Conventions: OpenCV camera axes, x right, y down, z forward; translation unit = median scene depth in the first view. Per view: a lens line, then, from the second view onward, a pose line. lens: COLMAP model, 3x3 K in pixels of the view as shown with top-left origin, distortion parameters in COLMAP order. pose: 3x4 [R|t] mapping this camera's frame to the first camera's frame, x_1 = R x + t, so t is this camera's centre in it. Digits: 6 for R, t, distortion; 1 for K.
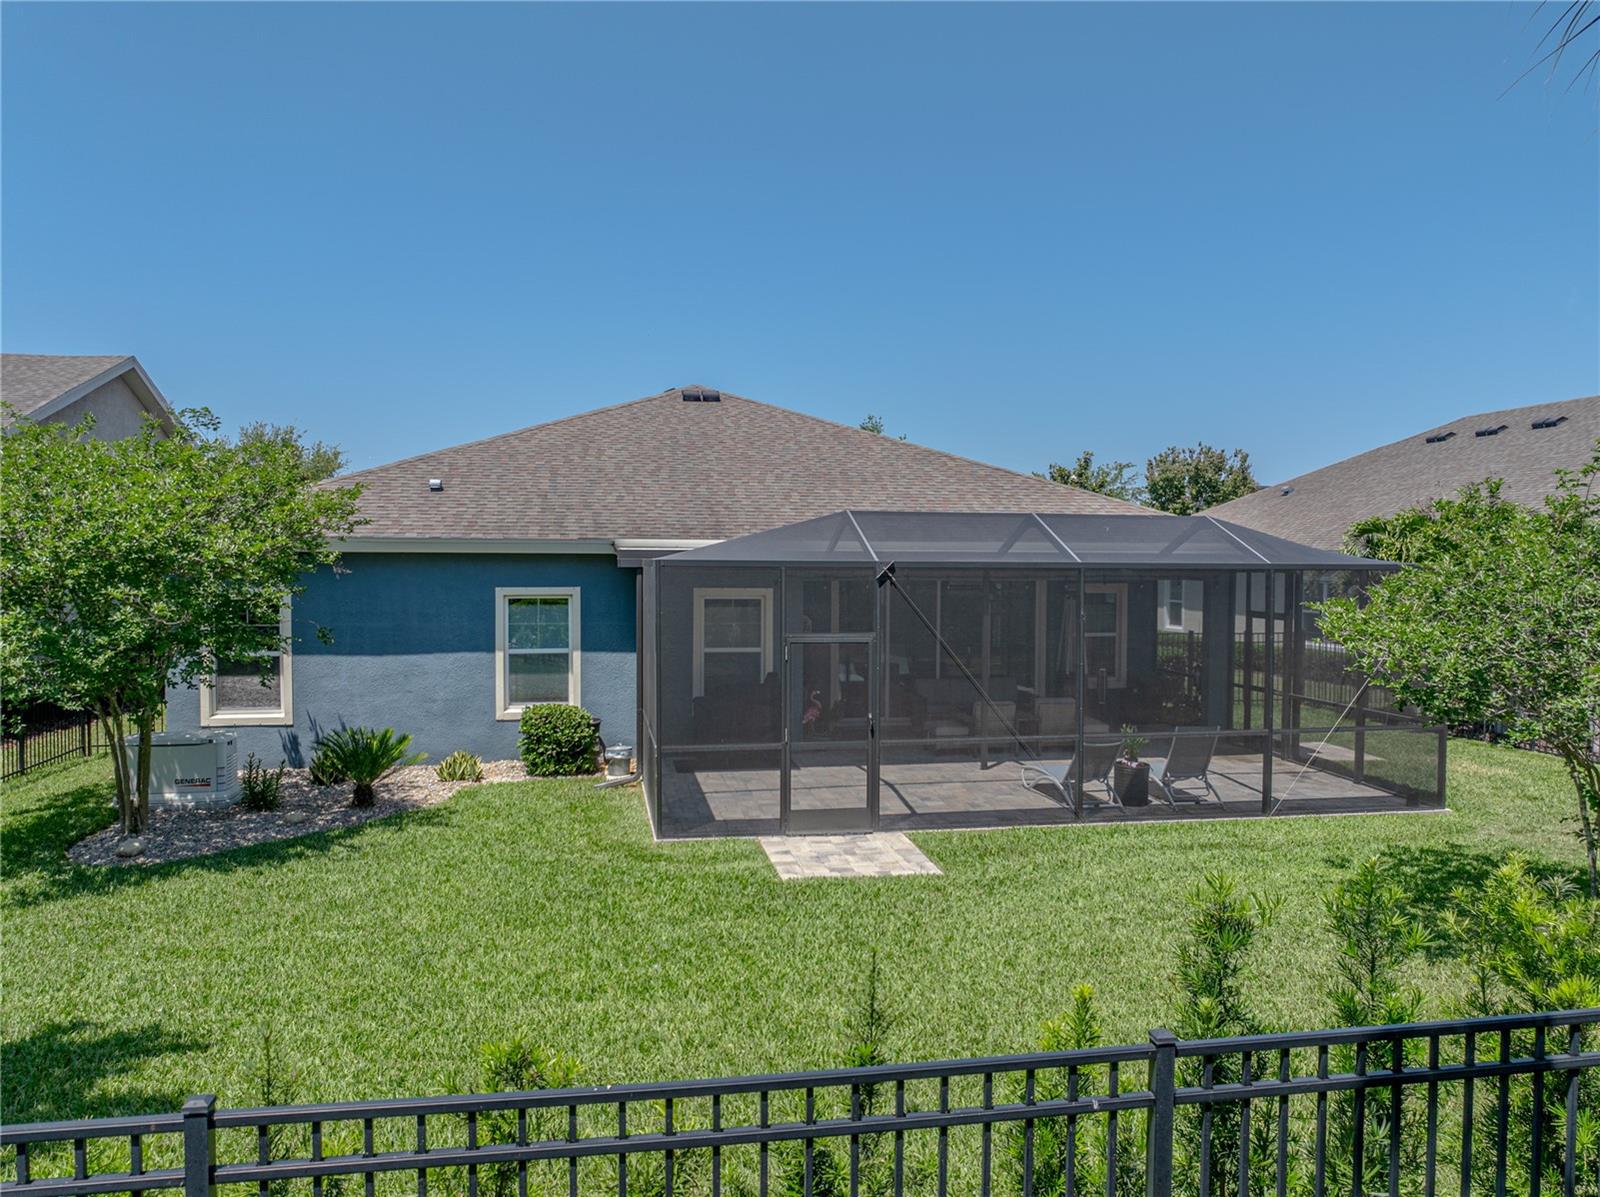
lens RADIAL K [[1120.2, 0, 792.7], [0, 1120.2, 598.6], [0, 0, 1]] dist [-0.025946, 0.011344]
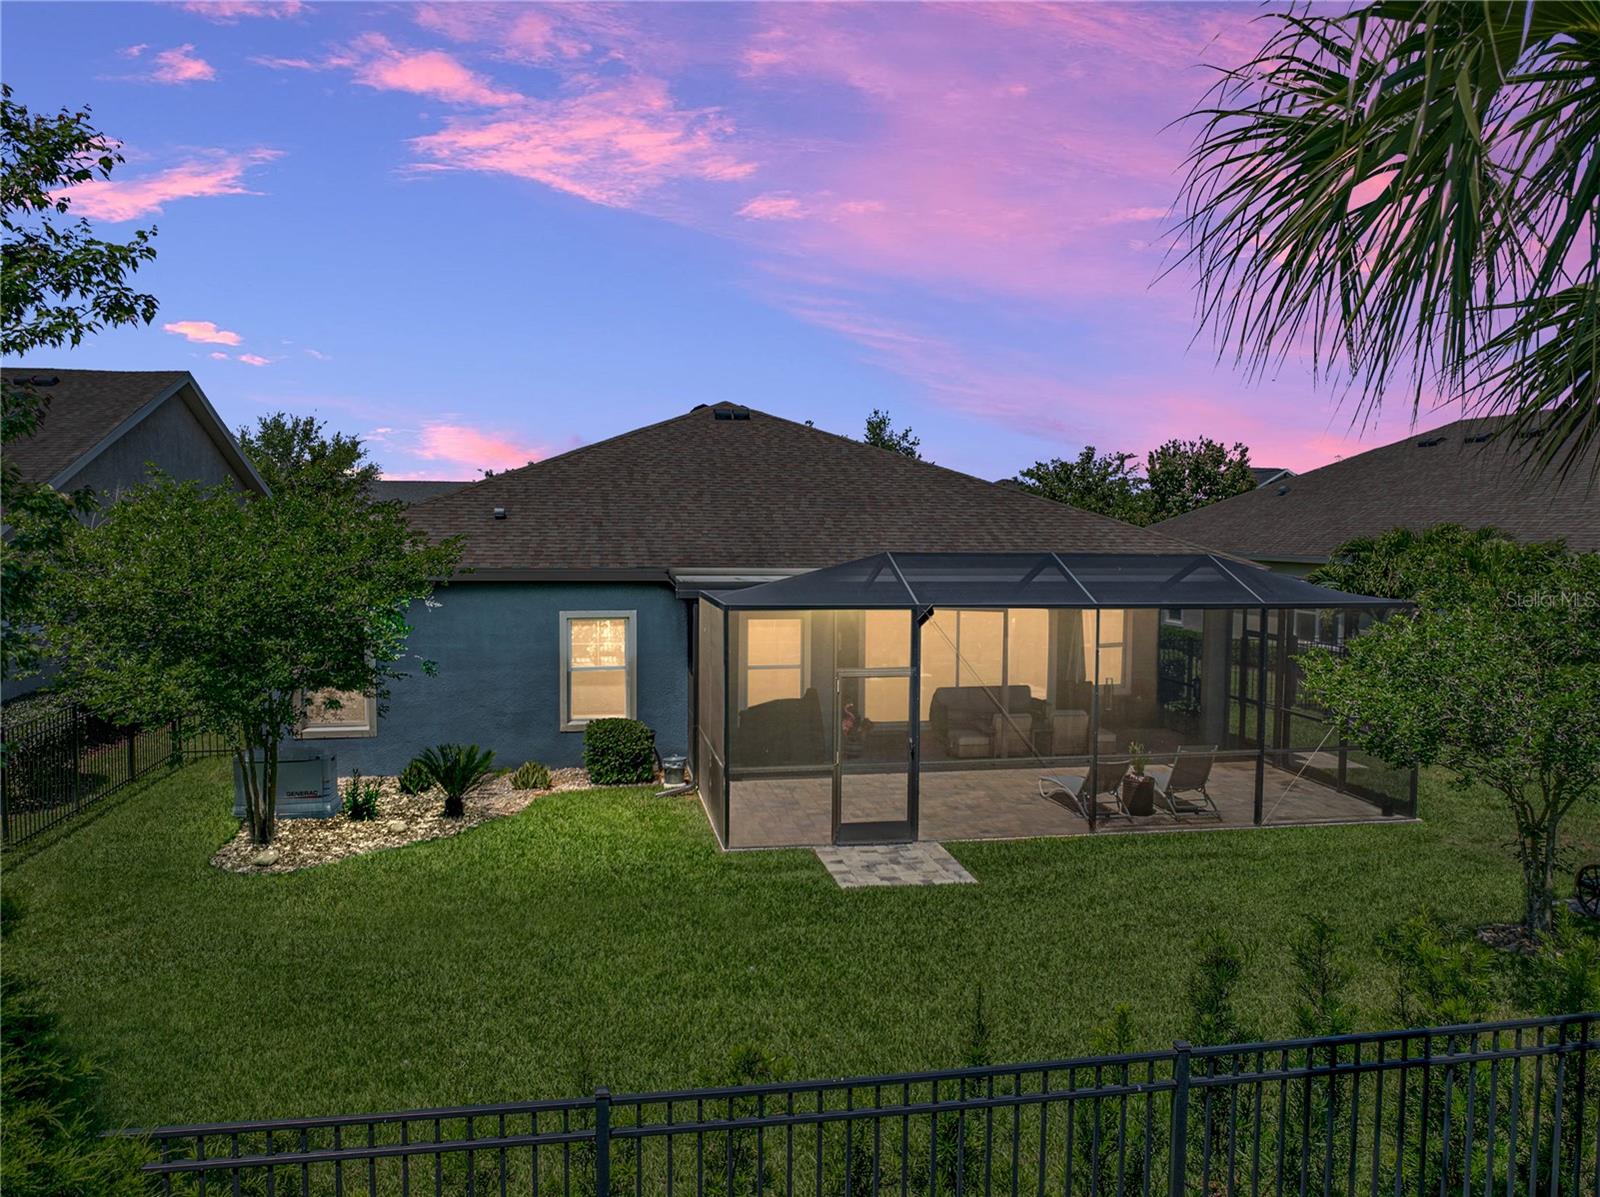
lens RADIAL K [[1120.2, 0, 797.8], [0, 1120.2, 602.2], [0, 0, 1]] dist [-0.025946, 0.011344]
pose [[0.999980, 0.002262, 0.005931, -0.047179], [-0.002418, 0.999651, 0.026319, -0.058322], [-0.005869, -0.026333, 0.999636, -0.118059]]
